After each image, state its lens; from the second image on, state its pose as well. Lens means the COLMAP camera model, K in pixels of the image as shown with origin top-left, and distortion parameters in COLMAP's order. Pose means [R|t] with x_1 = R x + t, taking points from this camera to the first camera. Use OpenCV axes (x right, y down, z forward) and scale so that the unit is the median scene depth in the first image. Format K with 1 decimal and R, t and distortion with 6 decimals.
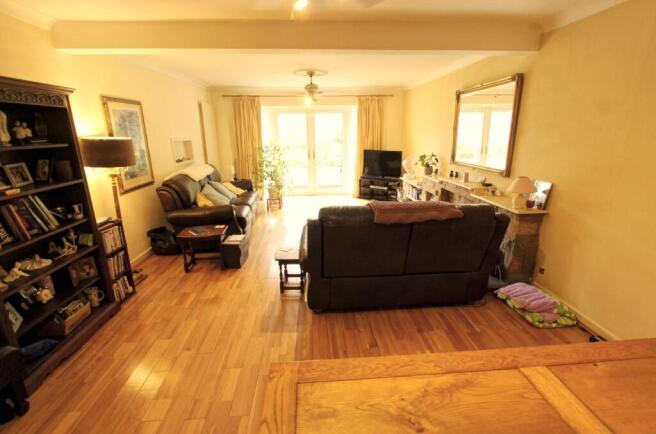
lens RADIAL K [[304.3, 0, 329.1], [0, 304.3, 214.8], [0, 0, 1]] dist [-0.013015, -0.000261]
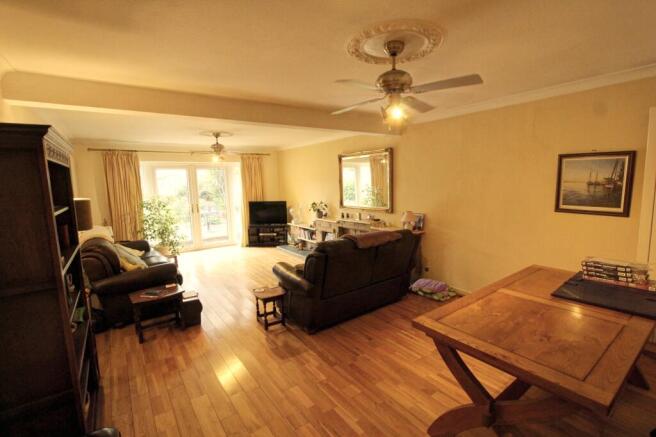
lens RADIAL K [[303.0, 0, 328.0], [0, 303.0, 218.5], [0, 0, 1]] dist [-0.017578, -0.000176]
pose [[0.848031, -0.078721, 0.524067, -0.346651], [0.157239, 0.981750, -0.106969, 0.008525], [-0.506082, 0.173116, 0.844933, -0.071050]]
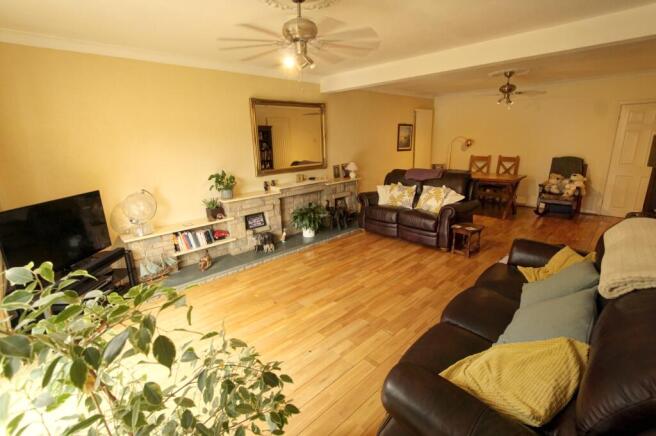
lens RADIAL K [[304.3, 0, 329.1], [0, 304.3, 215.8], [0, 0, 1]] dist [-0.013015, -0.000261]
pose [[-0.635385, -0.173958, 0.752346, -0.495456], [0.232717, 0.885860, 0.401367, -0.406385], [-0.736294, 0.430106, -0.522379, 1.450112]]
